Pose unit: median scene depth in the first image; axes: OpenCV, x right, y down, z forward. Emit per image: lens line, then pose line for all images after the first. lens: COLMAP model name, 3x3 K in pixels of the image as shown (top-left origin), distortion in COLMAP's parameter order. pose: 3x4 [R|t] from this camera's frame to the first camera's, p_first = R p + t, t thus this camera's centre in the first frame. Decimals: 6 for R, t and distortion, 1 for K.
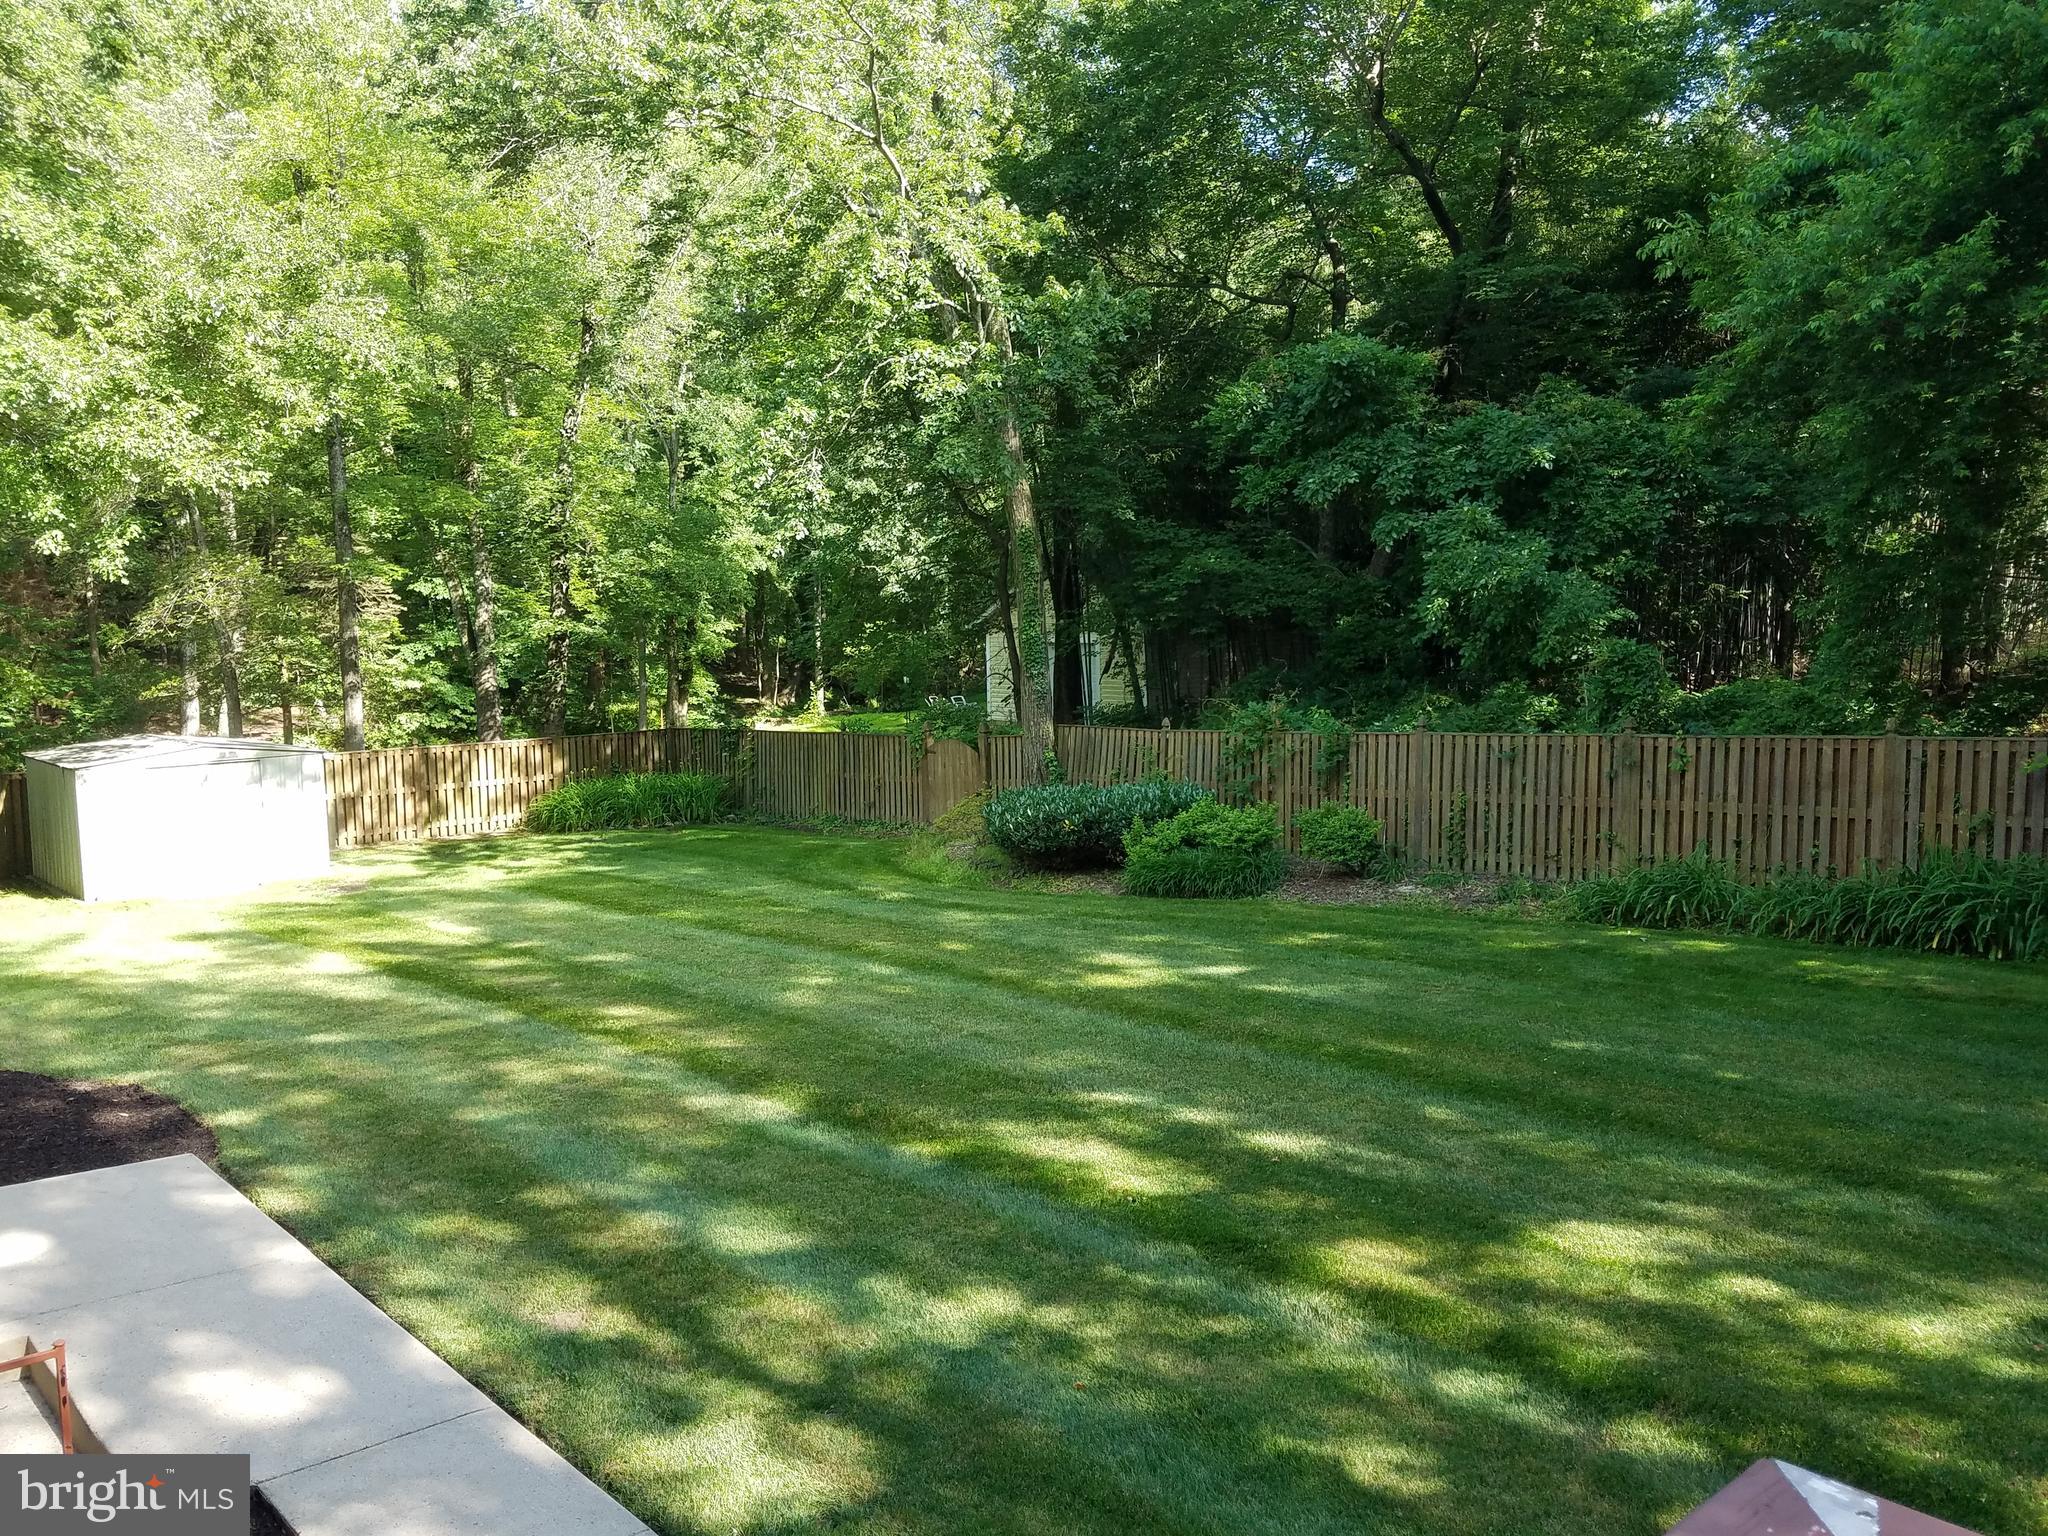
lens RADIAL K [[1638.4, 0, 950.7], [0, 1638.4, 777.1], [0, 0, 1]] dist [0.271142, -0.467249]
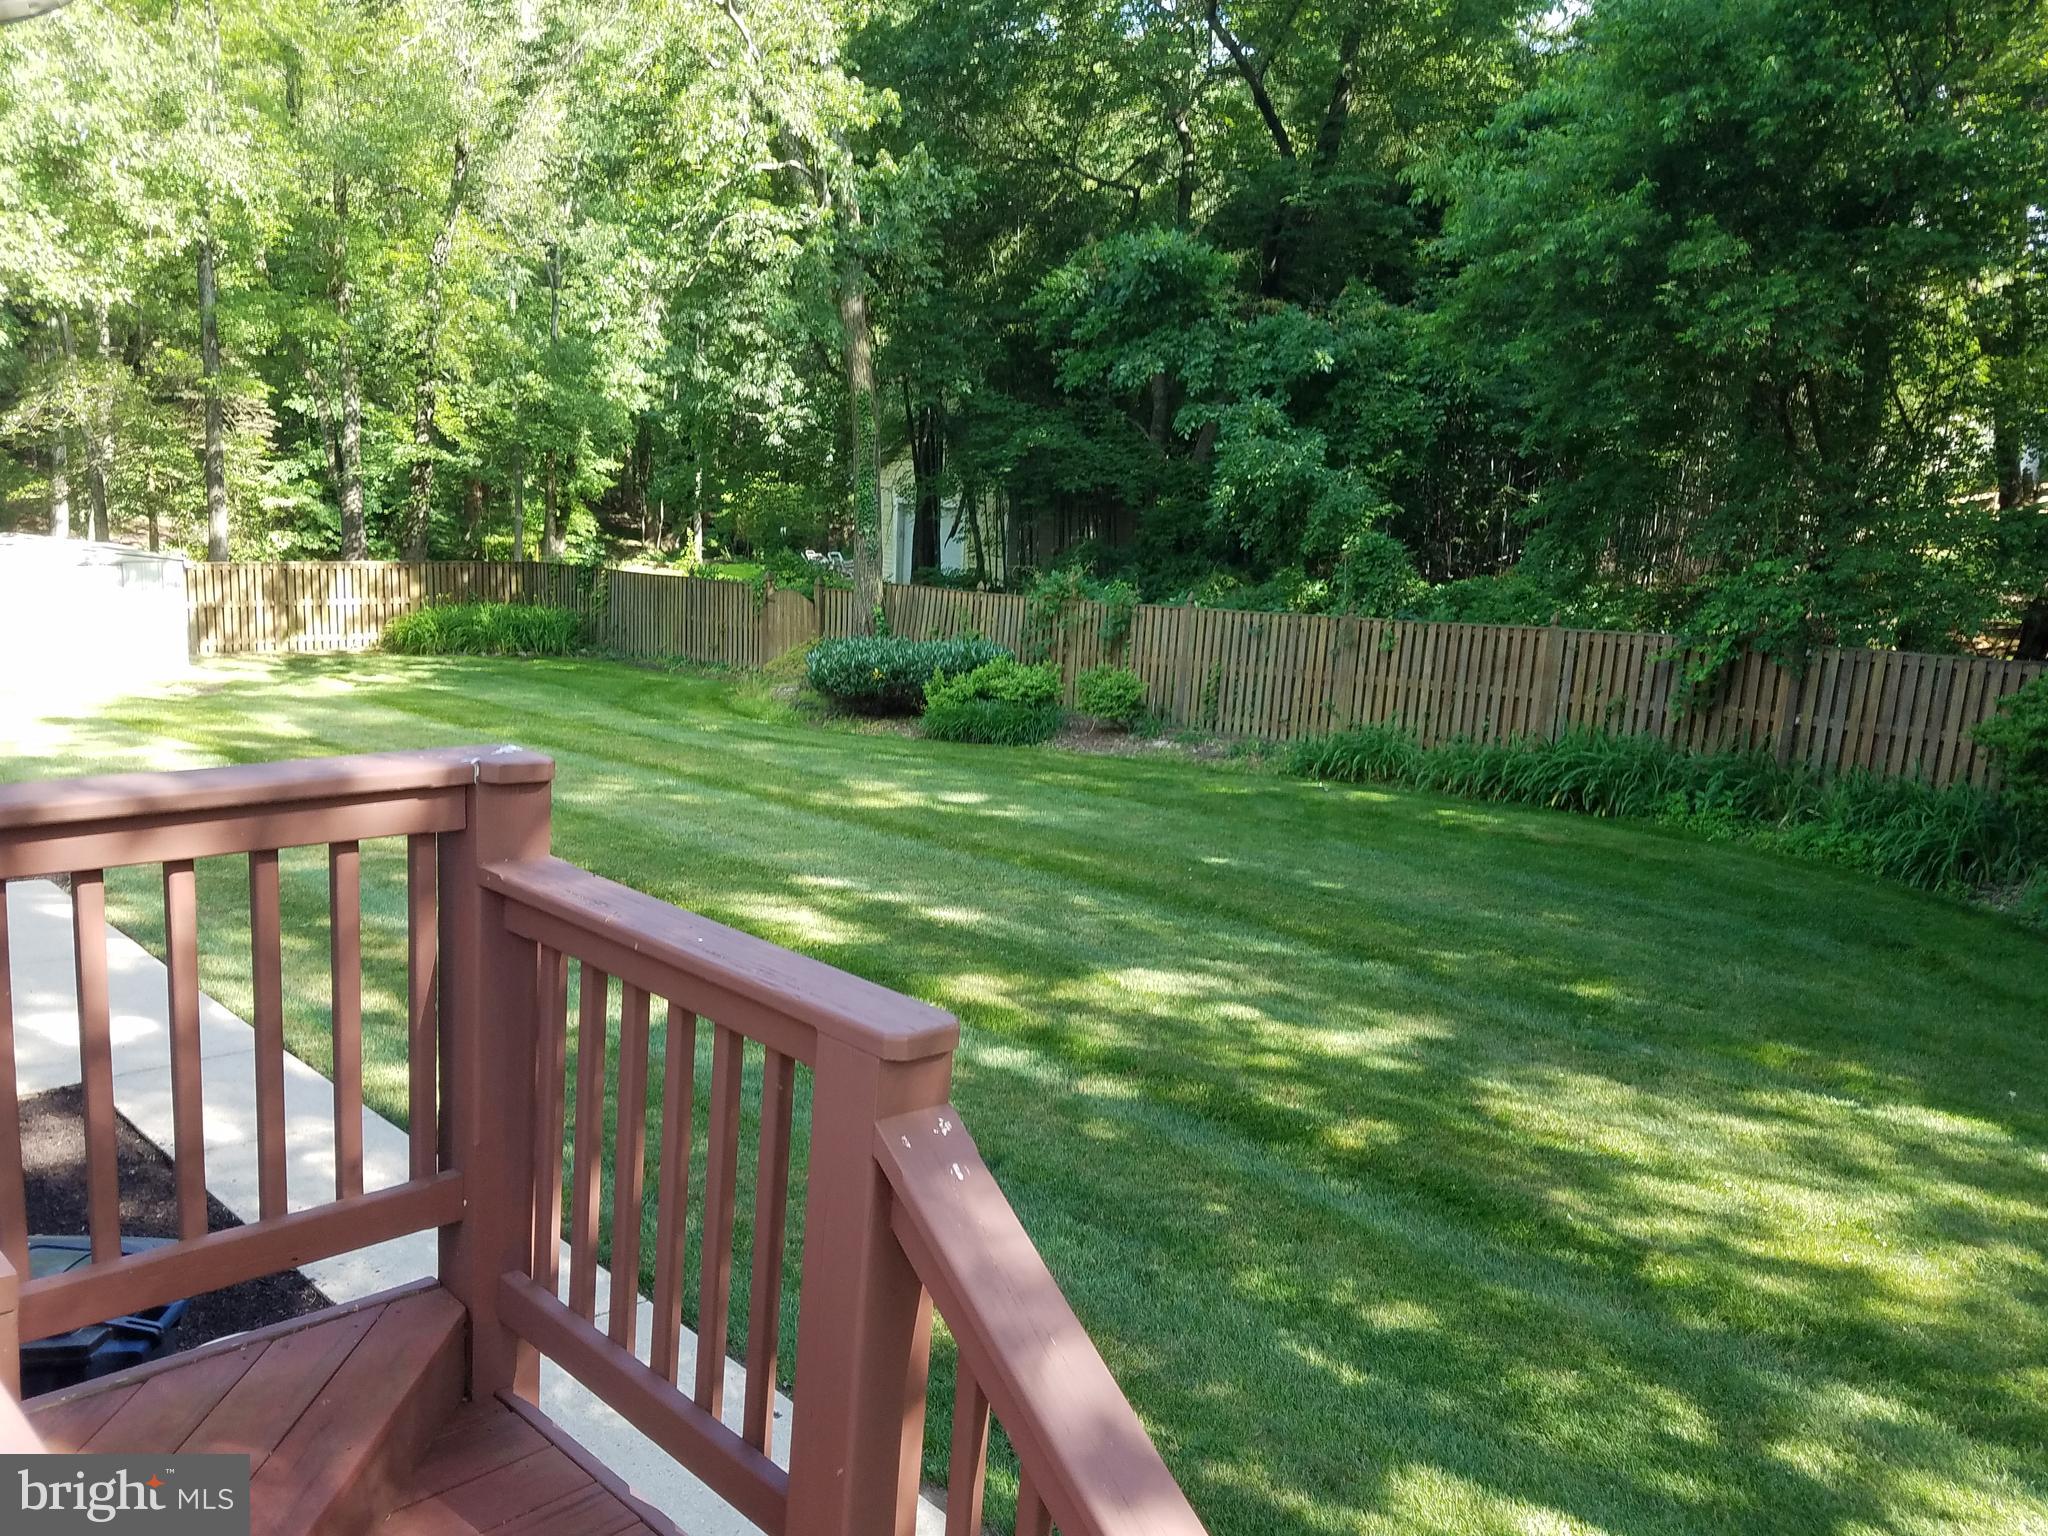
lens RADIAL K [[1657.5, 0, 966.0], [0, 1657.5, 836.0], [0, 0, 1]] dist [0.227835, -0.384659]
pose [[0.996527, 0.051638, 0.065320, 0.062534], [-0.058777, 0.991904, 0.112565, 0.008219], [-0.058979, -0.116014, 0.991495, -0.123551]]
